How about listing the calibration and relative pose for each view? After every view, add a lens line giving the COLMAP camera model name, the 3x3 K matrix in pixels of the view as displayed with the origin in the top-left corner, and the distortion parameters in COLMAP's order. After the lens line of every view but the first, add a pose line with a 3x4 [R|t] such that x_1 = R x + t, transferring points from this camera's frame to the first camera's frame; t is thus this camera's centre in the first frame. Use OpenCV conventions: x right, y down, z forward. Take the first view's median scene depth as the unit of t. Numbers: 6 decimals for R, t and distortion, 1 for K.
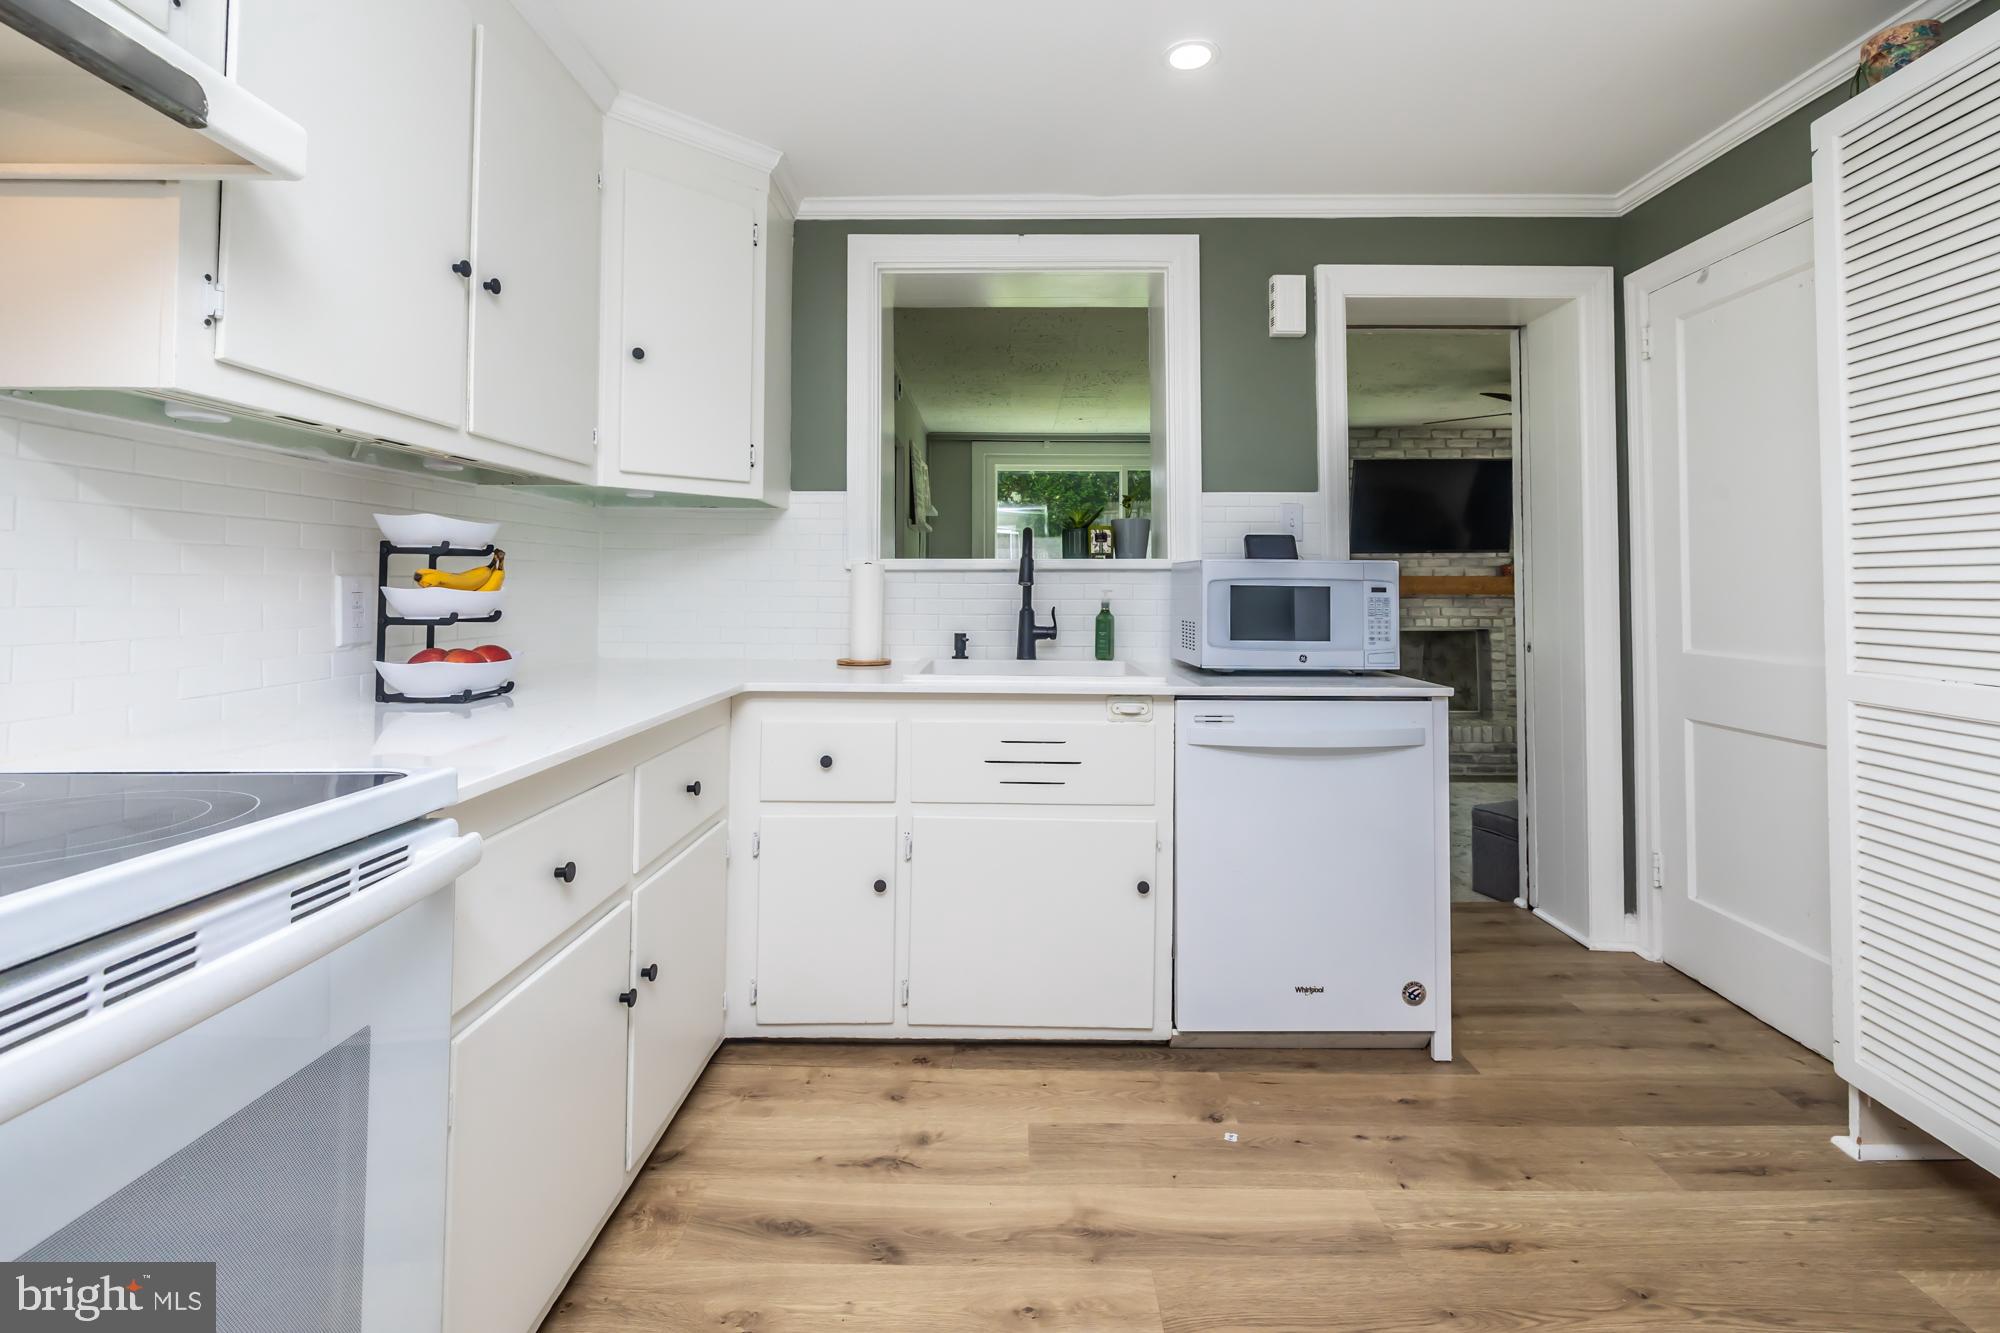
lens RADIAL K [[864.9, 0, 1013.0], [0, 864.9, 562.5], [0, 0, 1]] dist [0.000339, 0.000170]
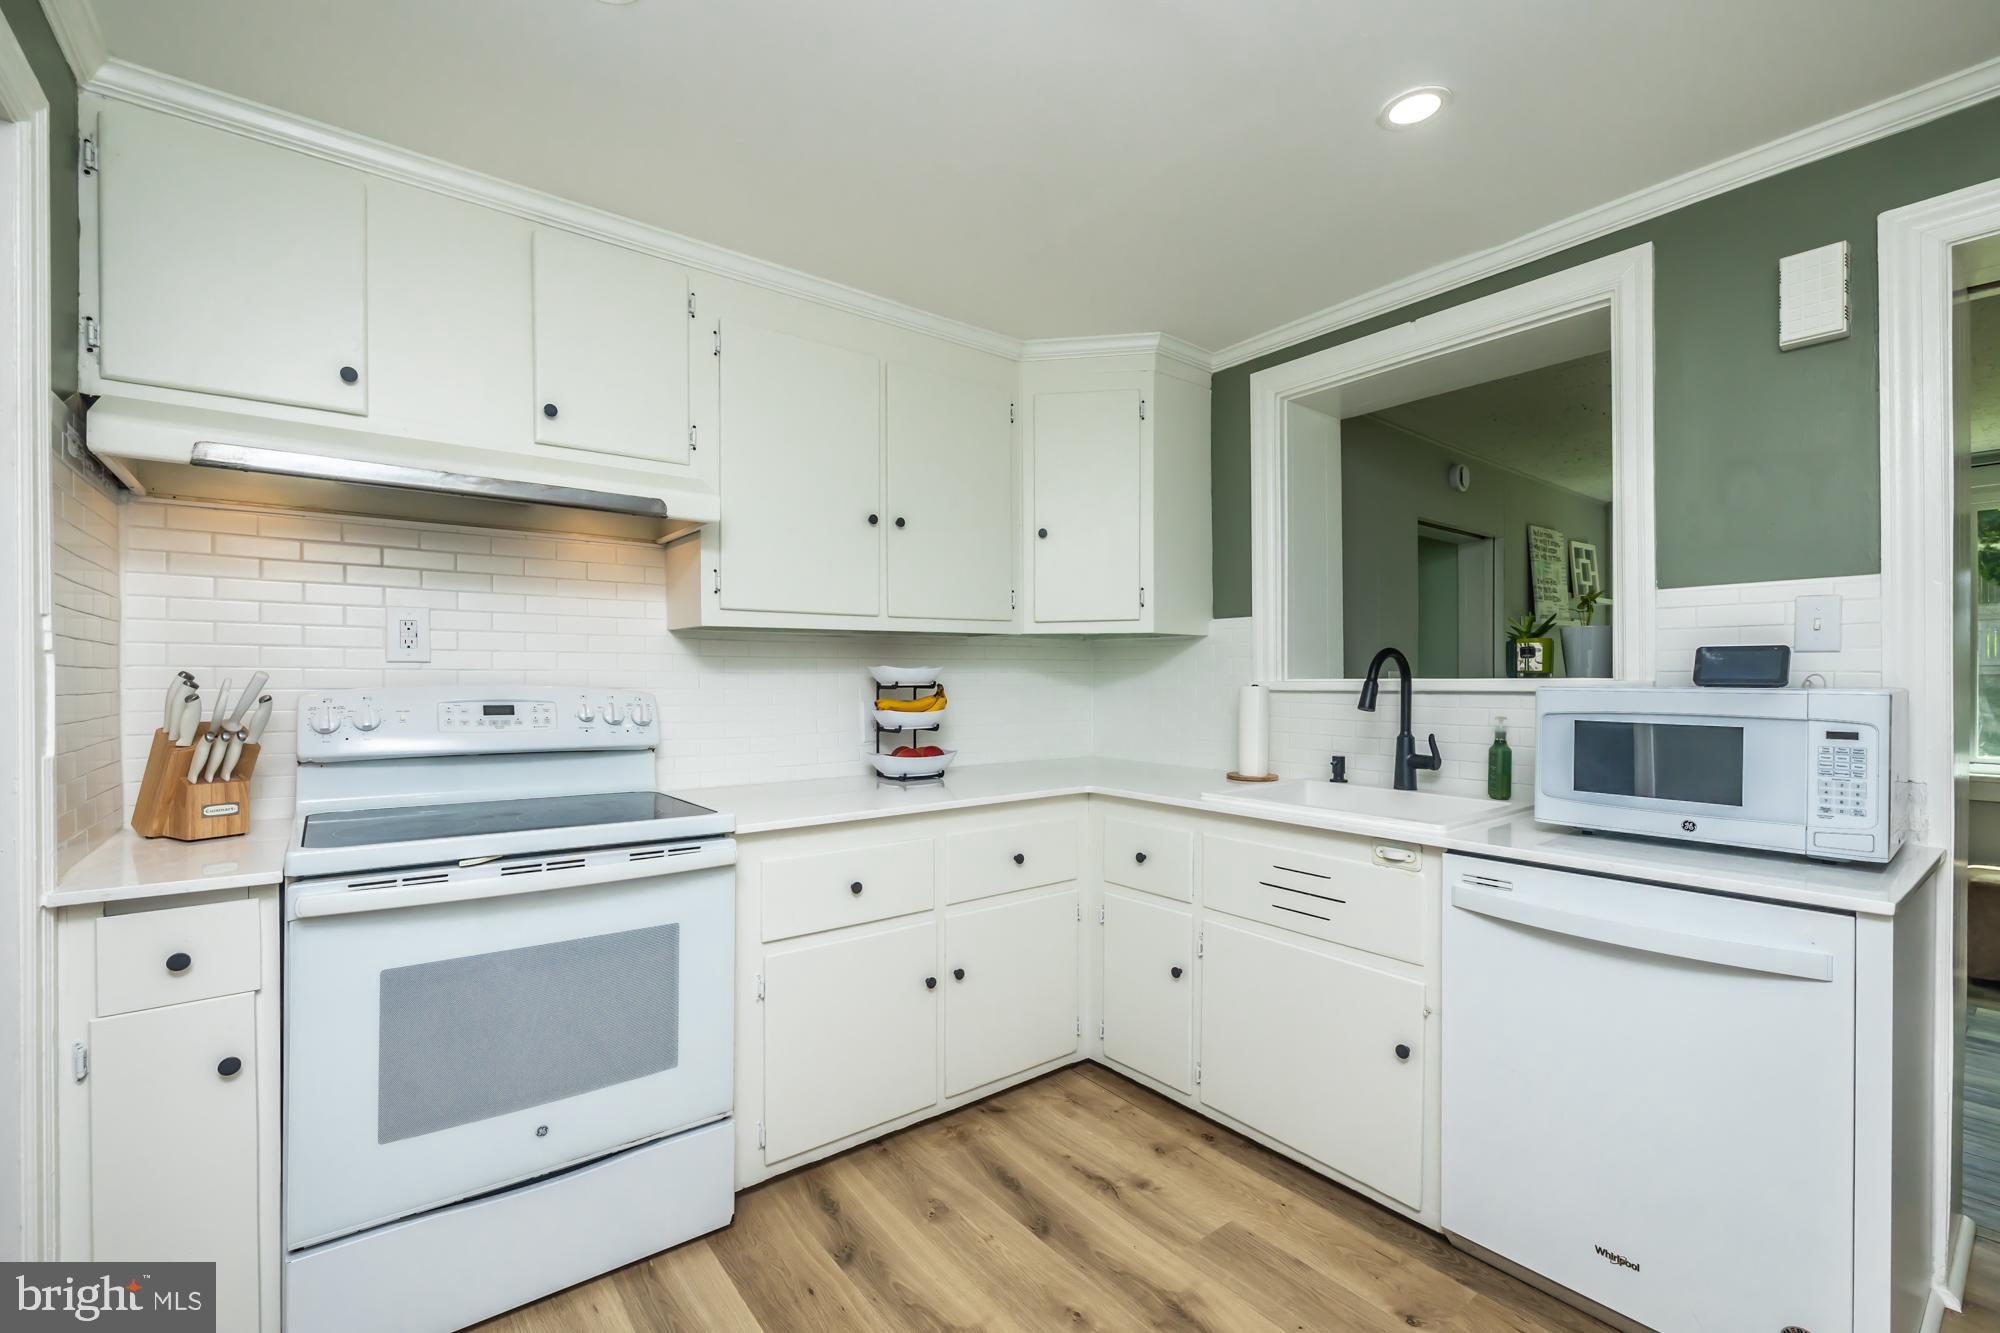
lens RADIAL K [[858.7, 0, 1001.9], [0, 858.7, 683.9], [0, 0, 1]] dist [0.000554, 0.000135]
pose [[0.616957, 0.001702, -0.786995, 0.598408], [0.027425, 0.999344, 0.023661, -0.043215], [0.786519, -0.036181, 0.616505, 0.126632]]
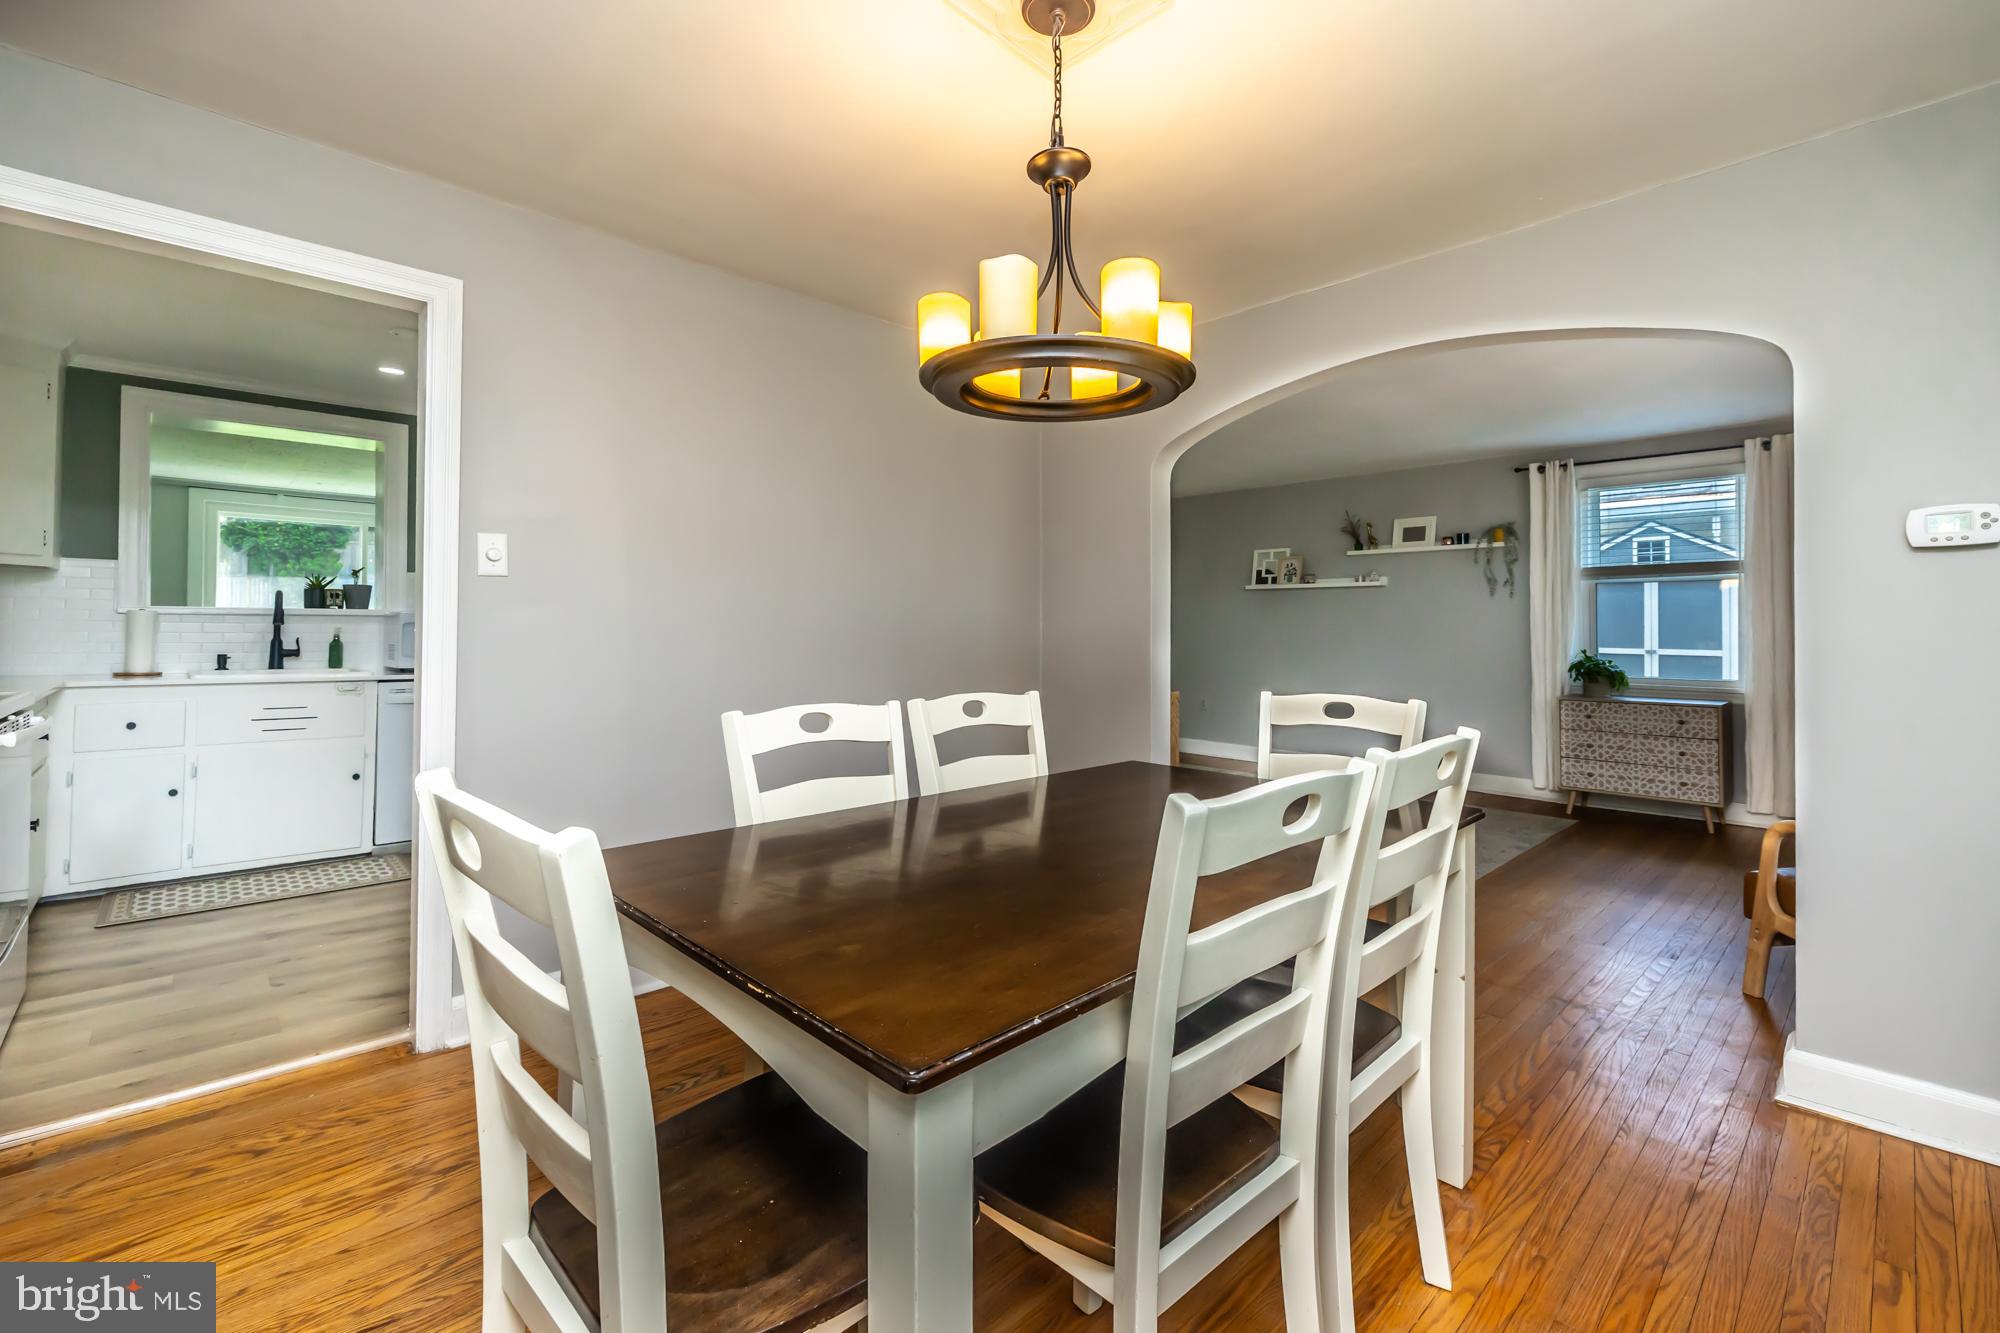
lens RADIAL K [[846.1, 0, 999.9], [0, 846.1, 615.1], [0, 0, 1]] dist [0.000480, 0.000155]
pose [[0.724516, 0.013742, 0.689121, -0.124882], [-0.028141, 0.999557, 0.009654, -0.058941], [-0.688684, -0.026387, 0.724582, -1.433529]]
